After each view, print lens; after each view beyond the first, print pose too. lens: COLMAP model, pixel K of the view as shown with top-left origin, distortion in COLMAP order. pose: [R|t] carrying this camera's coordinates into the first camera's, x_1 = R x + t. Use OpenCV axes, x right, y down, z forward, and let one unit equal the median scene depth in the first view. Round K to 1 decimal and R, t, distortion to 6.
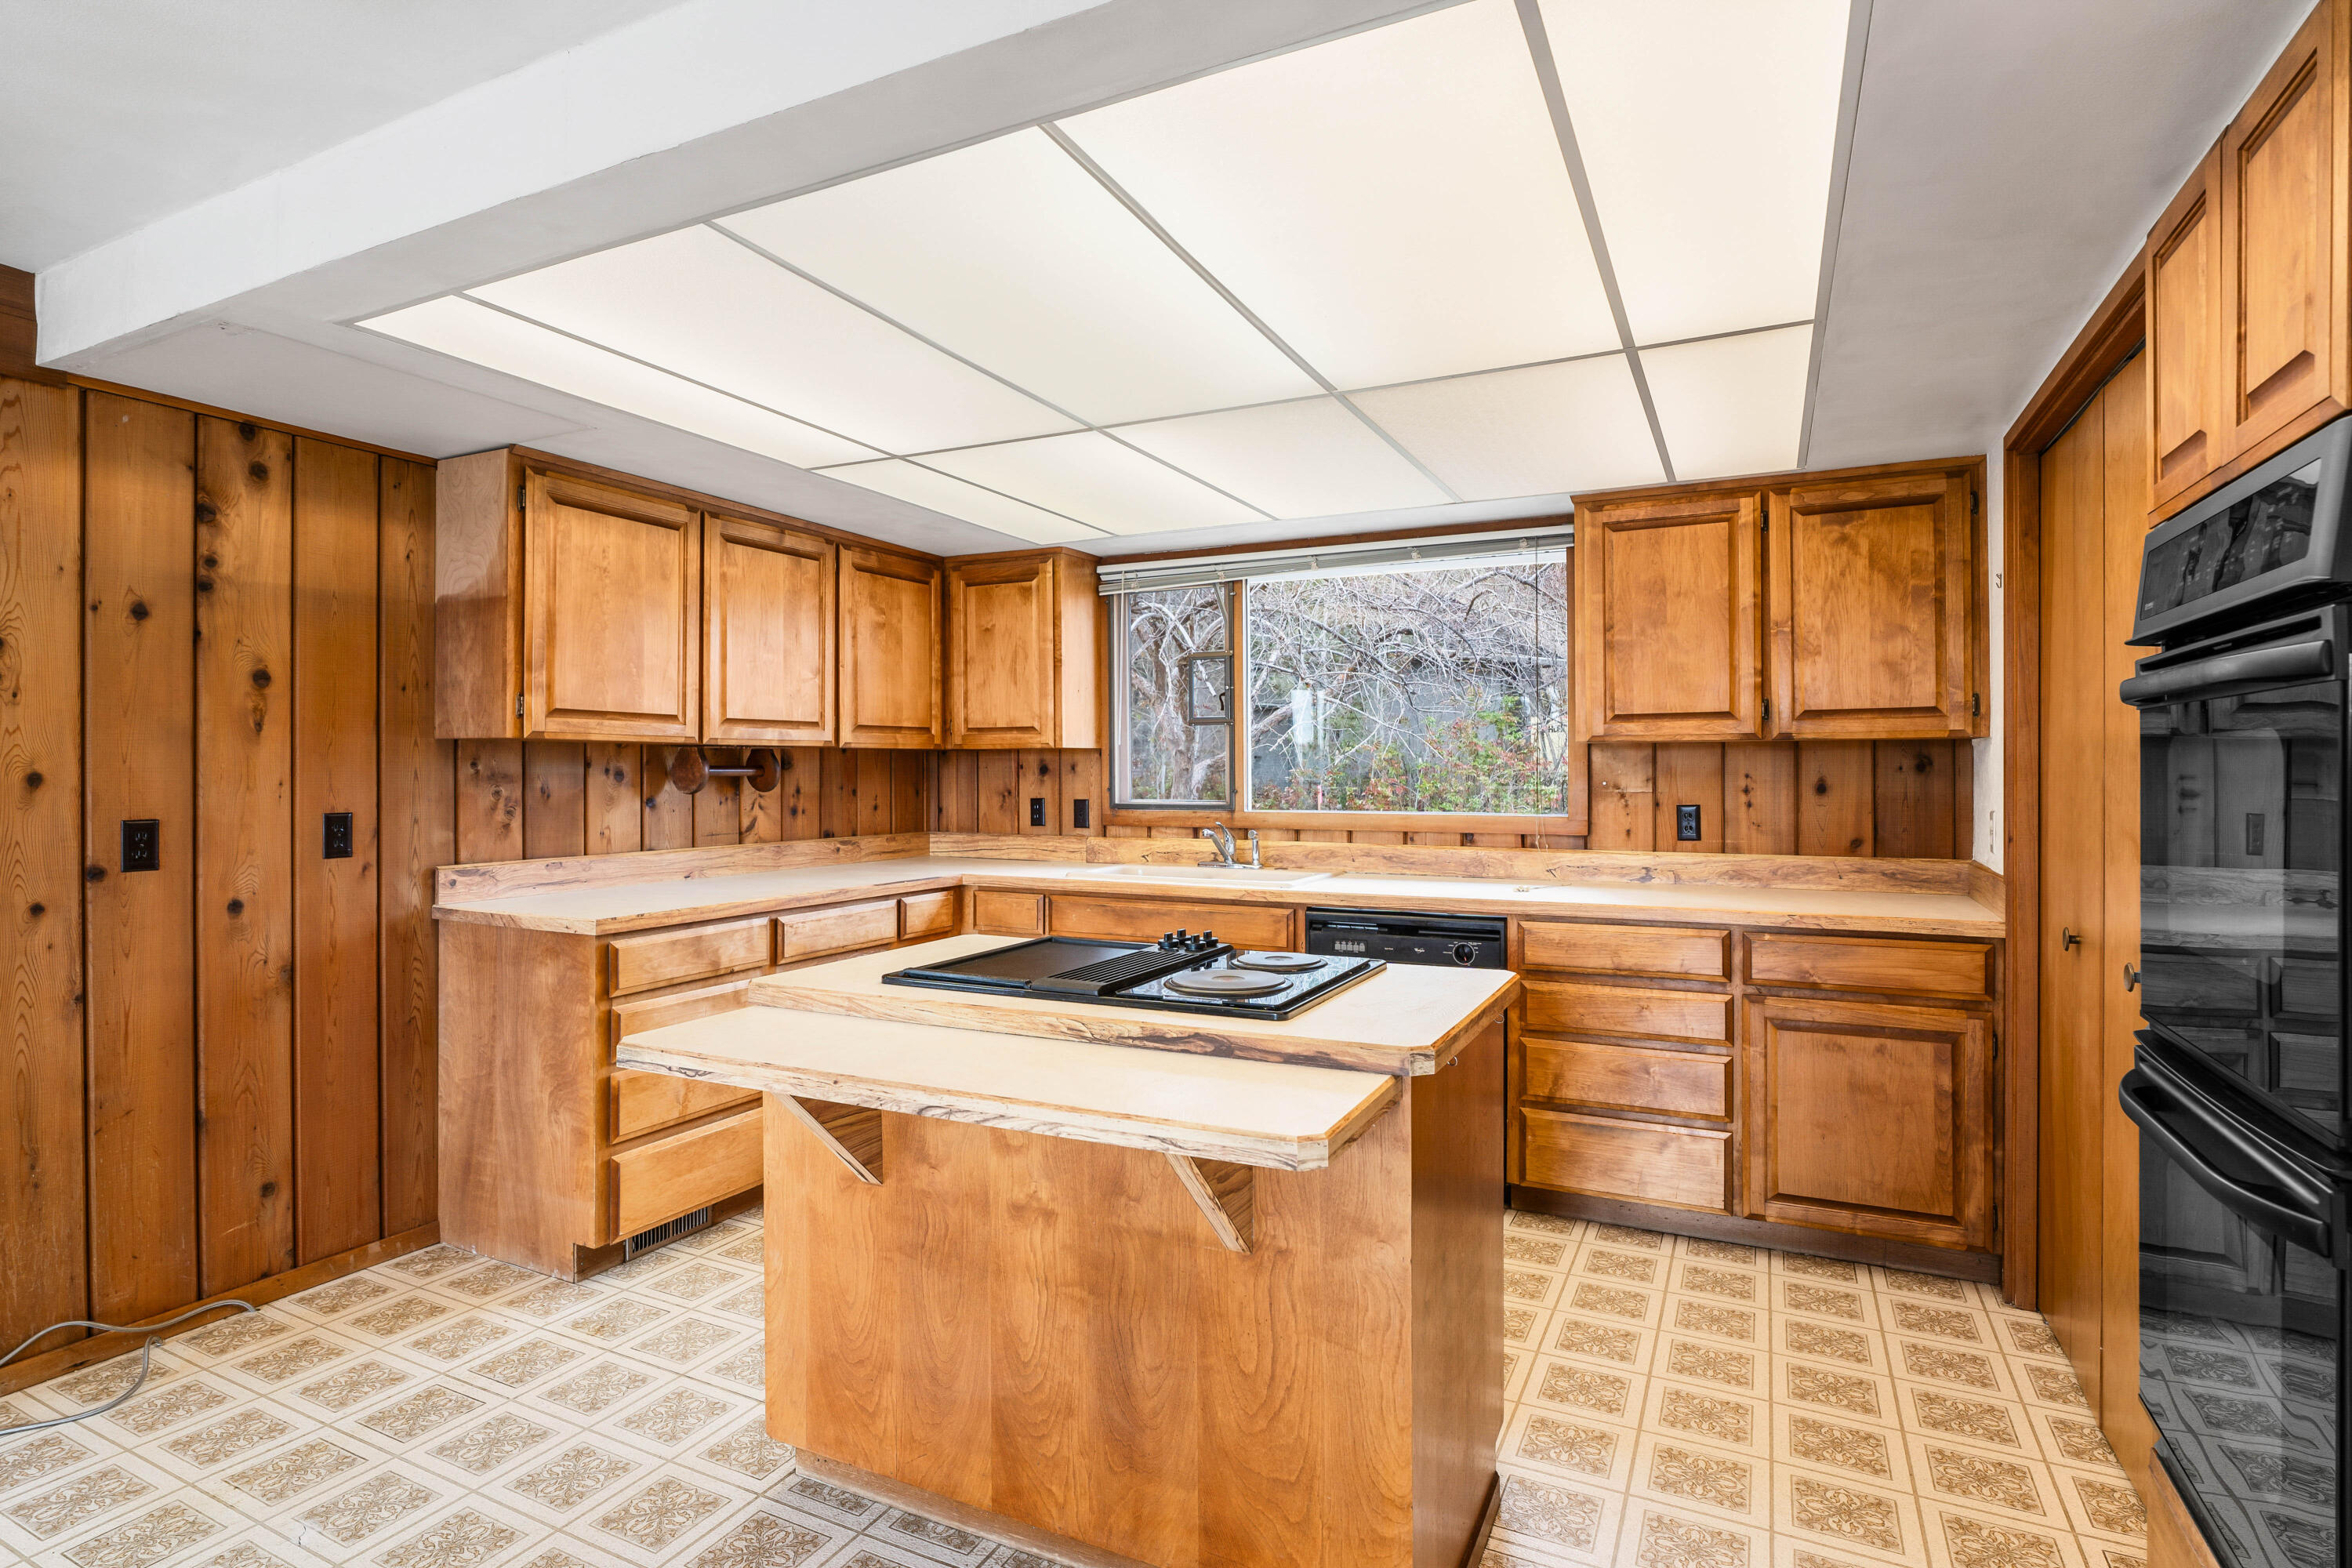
lens RADIAL K [[1170.6, 0, 1147.5], [0, 1170.6, 775.3], [0, 0, 1]] dist [-0.007730, 0.000513]
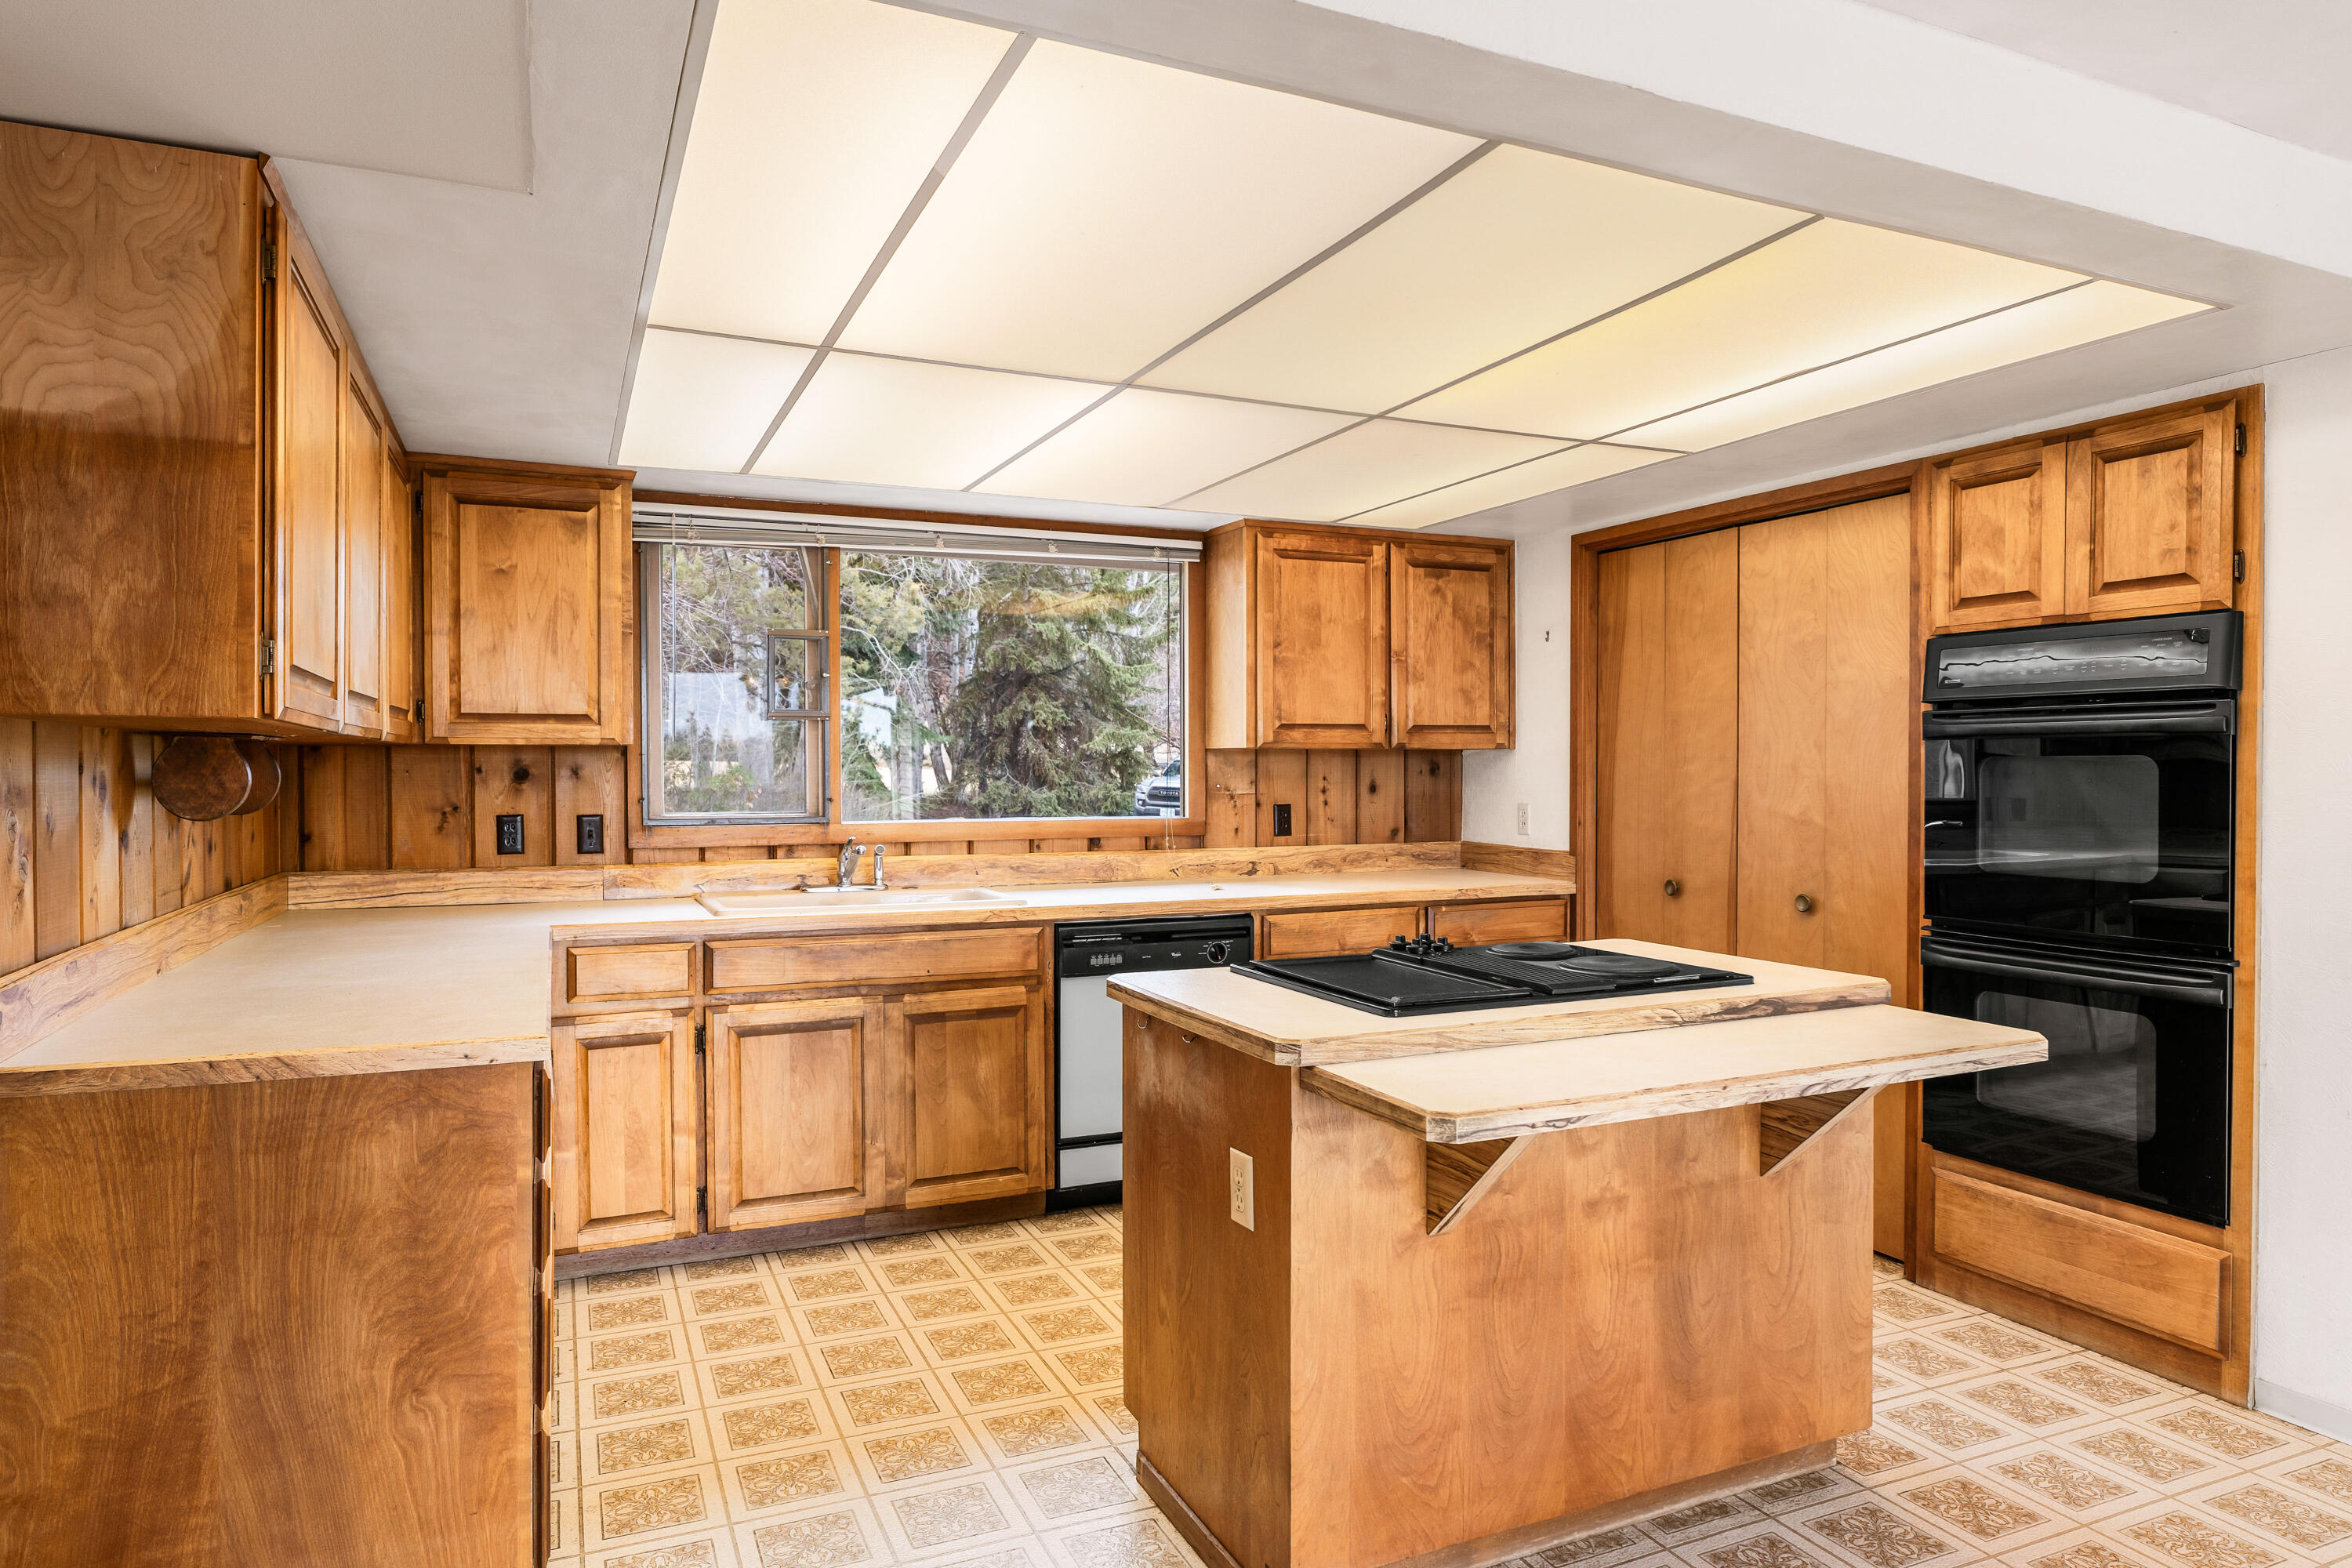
lens RADIAL K [[1300.0, 0, 1201.7], [0, 1300.0, 788.0], [0, 0, 1]] dist [-0.012439, 0.001982]
pose [[0.654449, -0.010736, 0.756030, -0.680166], [0.004153, 0.999935, 0.010605, -0.005156], [-0.756094, -0.003800, 0.654451, 0.293773]]
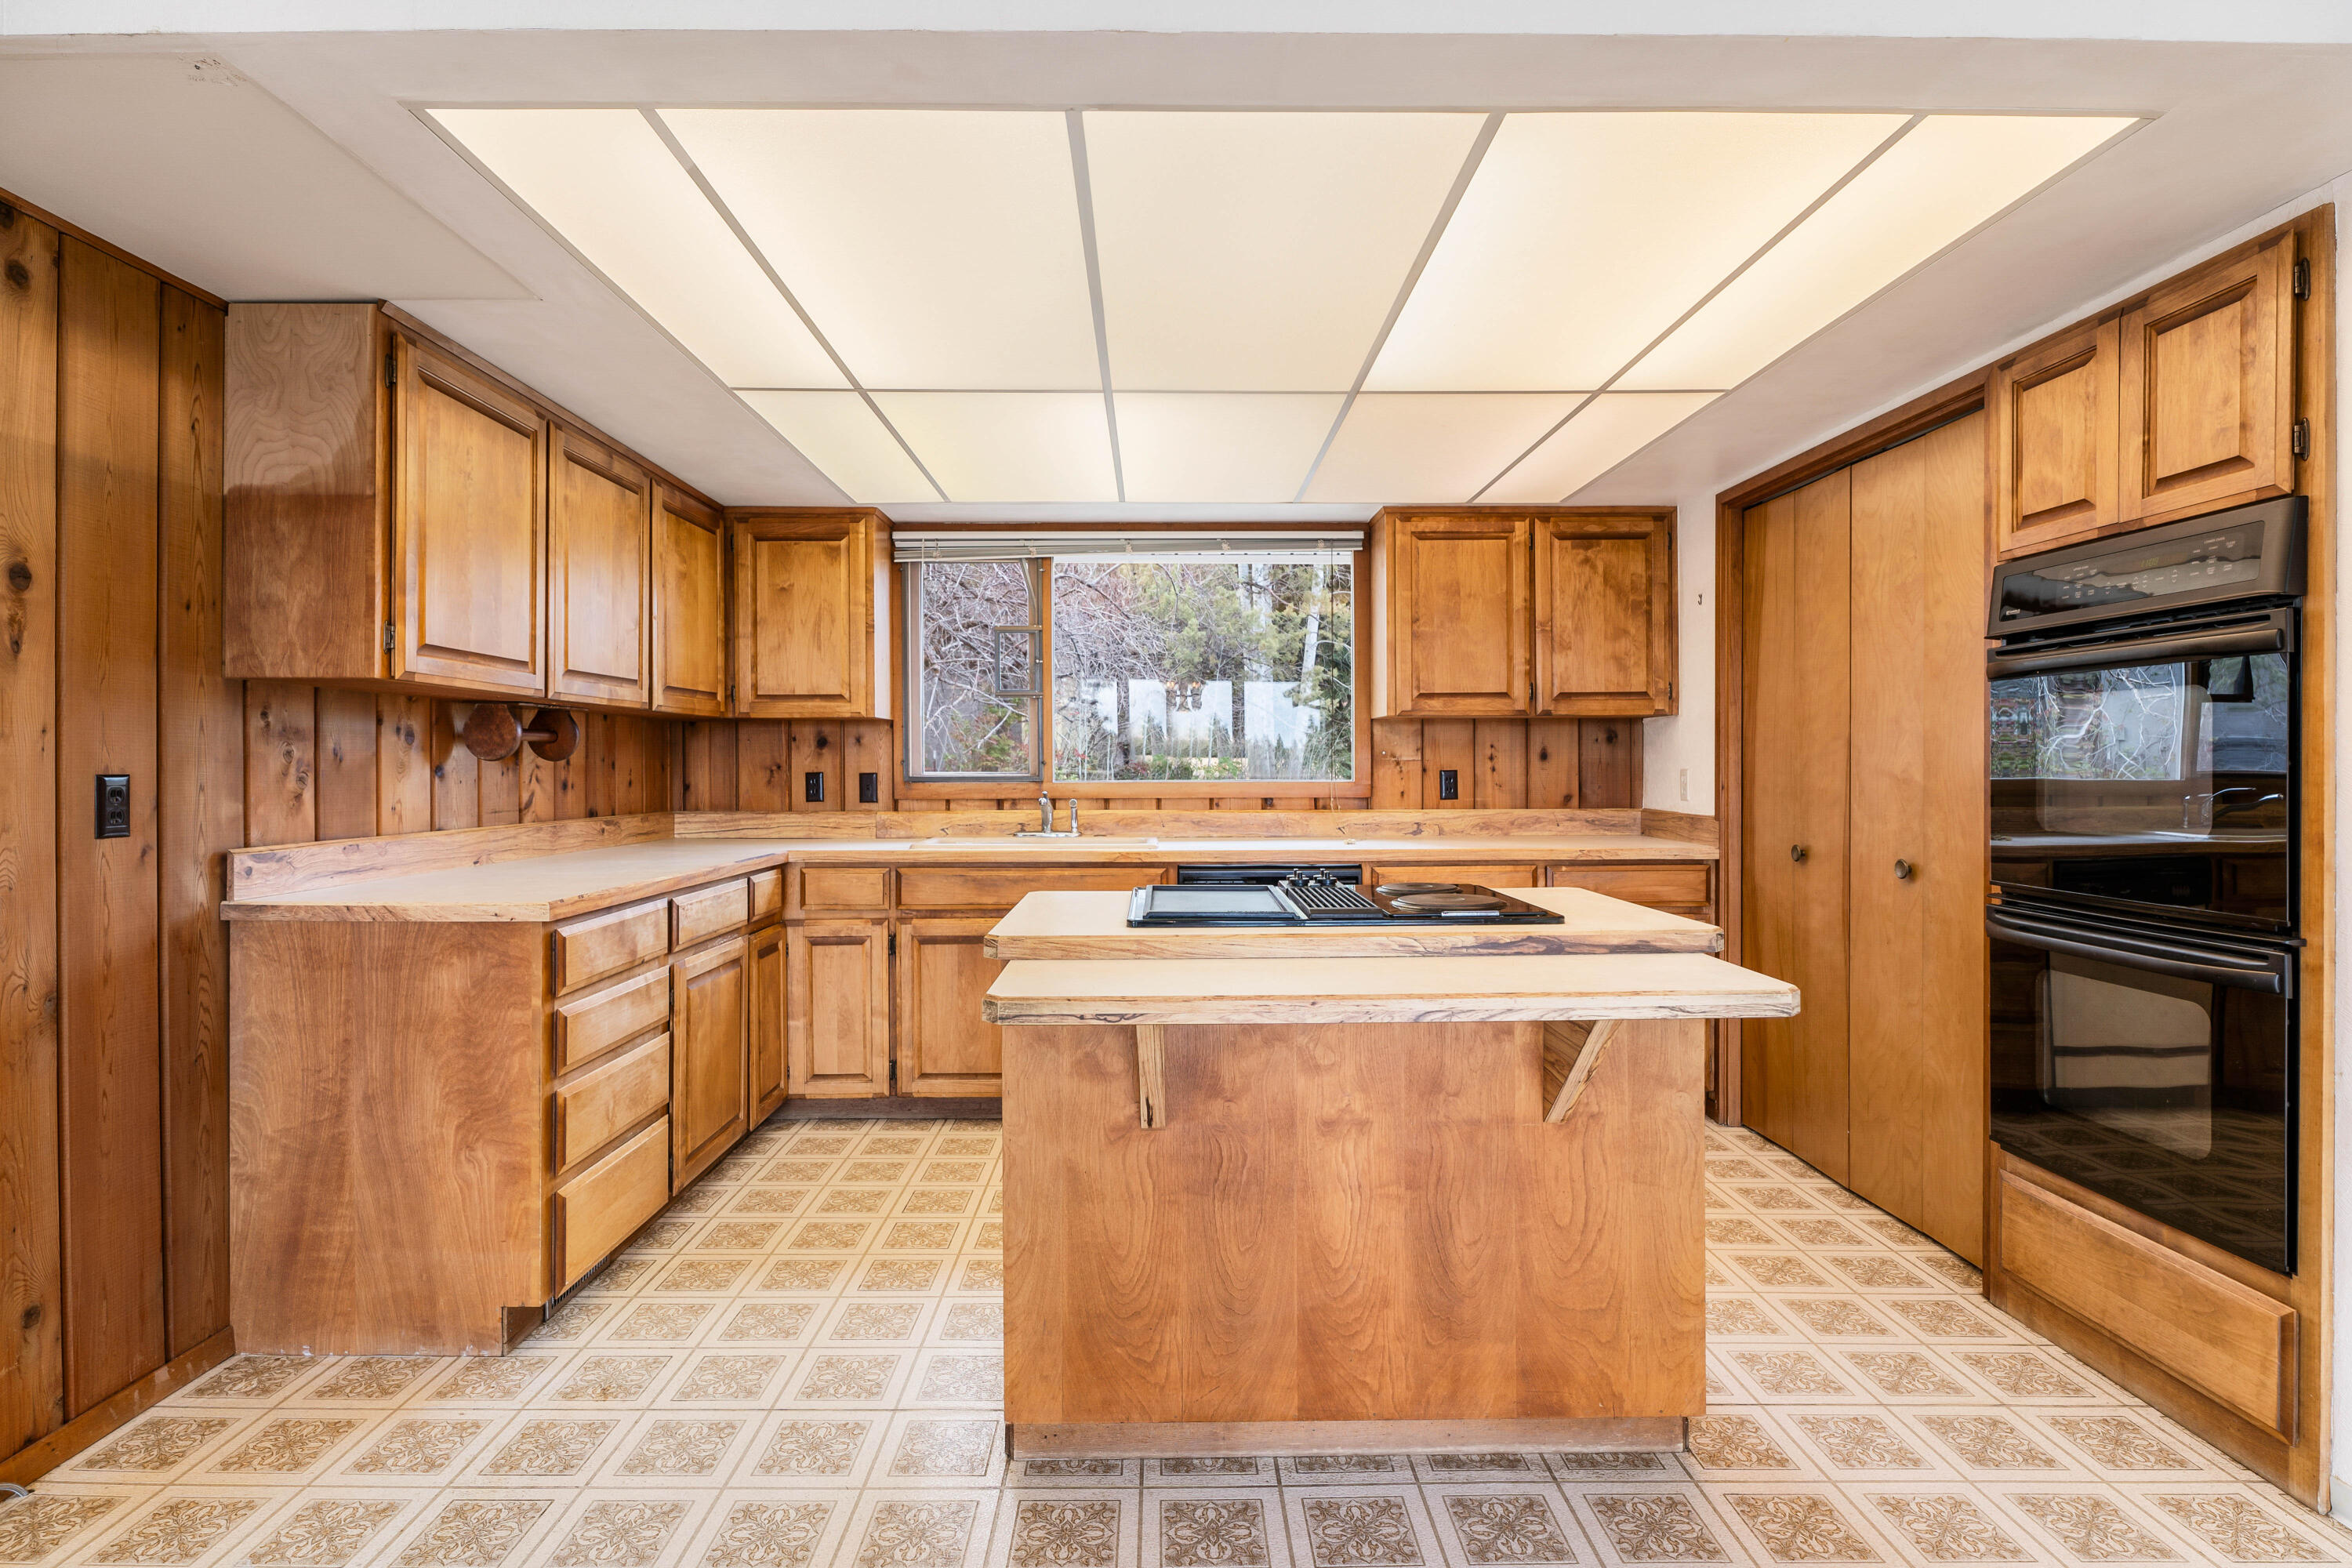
lens RADIAL K [[1132.2, 0, 1191.3], [0, 1132.2, 771.6], [0, 0, 1]] dist [-0.001415, -0.002953]
pose [[0.892913, -0.003902, 0.450212, -0.387177], [0.002861, 0.999991, 0.002992, 0.028207], [-0.450220, -0.001383, 0.892917, 0.082735]]
